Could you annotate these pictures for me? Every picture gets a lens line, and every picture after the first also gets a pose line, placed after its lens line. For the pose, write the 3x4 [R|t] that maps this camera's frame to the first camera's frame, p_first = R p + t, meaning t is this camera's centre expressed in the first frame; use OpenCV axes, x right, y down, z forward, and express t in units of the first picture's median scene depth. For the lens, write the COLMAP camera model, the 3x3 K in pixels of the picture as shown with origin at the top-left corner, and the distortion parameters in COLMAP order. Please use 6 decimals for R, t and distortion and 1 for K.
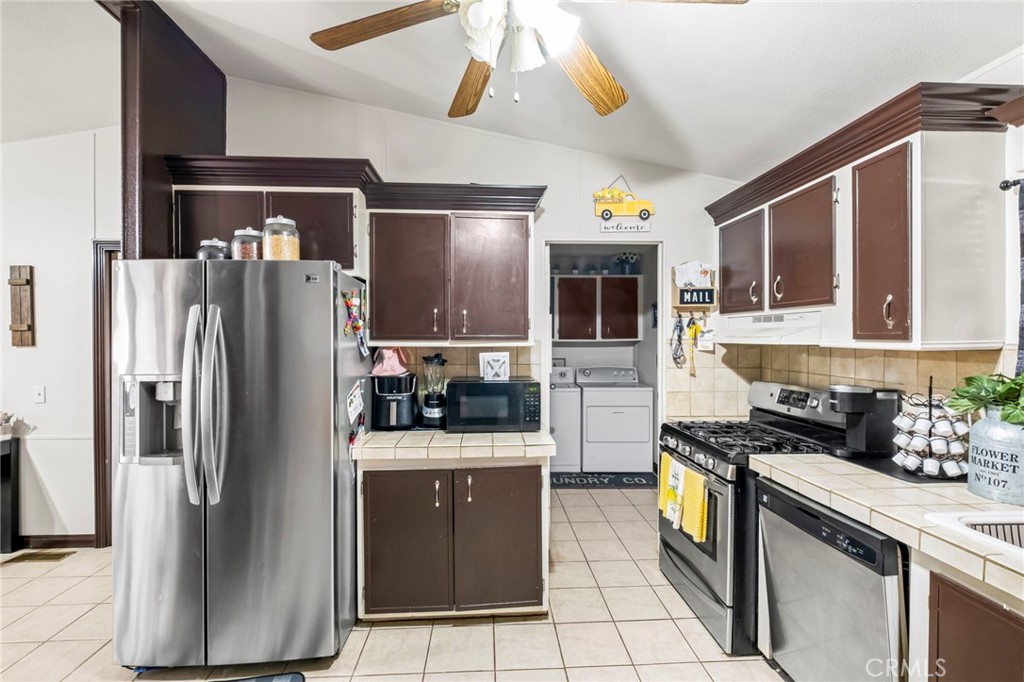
lens RADIAL K [[446.6, 0, 507.5], [0, 446.6, 339.8], [0, 0, 1]] dist [-0.002658, -0.001422]
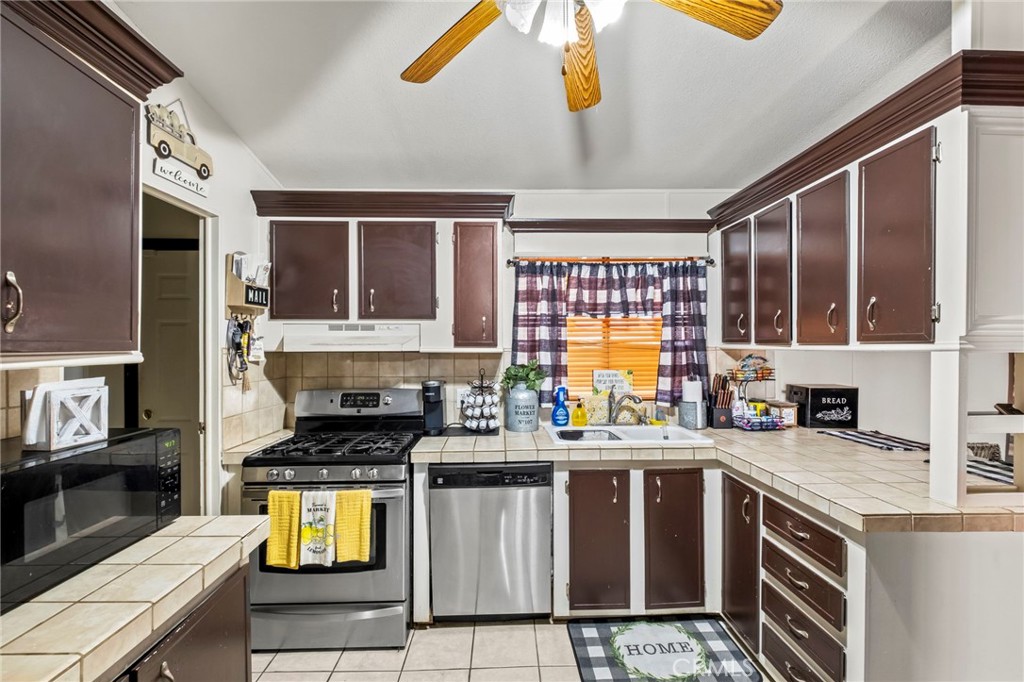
lens RADIAL K [[453.7, 0, 512.0], [0, 453.7, 341.0], [0, 0, 1]] dist [0.001282, 0.000100]
pose [[0.023190, 0.009221, 0.999689, -0.467862], [0.008949, 0.999915, -0.009431, -0.001594], [-0.999691, 0.009165, 0.023105, 0.582692]]
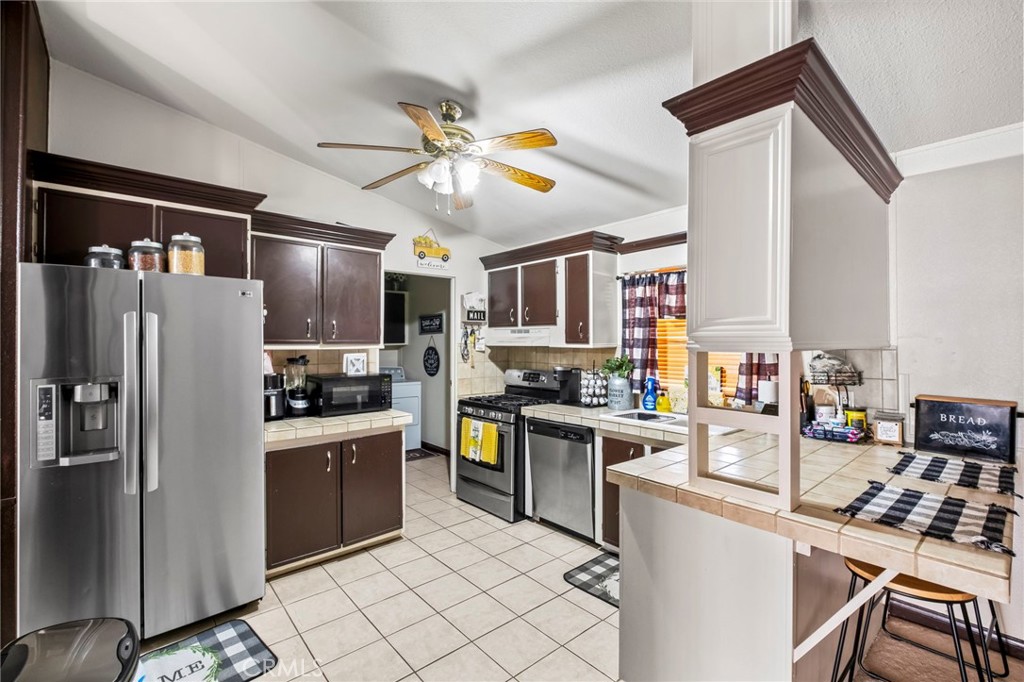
lens RADIAL K [[446.2, 0, 509.5], [0, 446.2, 335.7], [0, 0, 1]] dist [-0.008658, -0.001656]
pose [[0.793322, 0.009843, 0.608723, -0.481231], [0.002151, 0.999818, -0.018971, 0.001908], [-0.608799, 0.016360, 0.793156, -0.327952]]
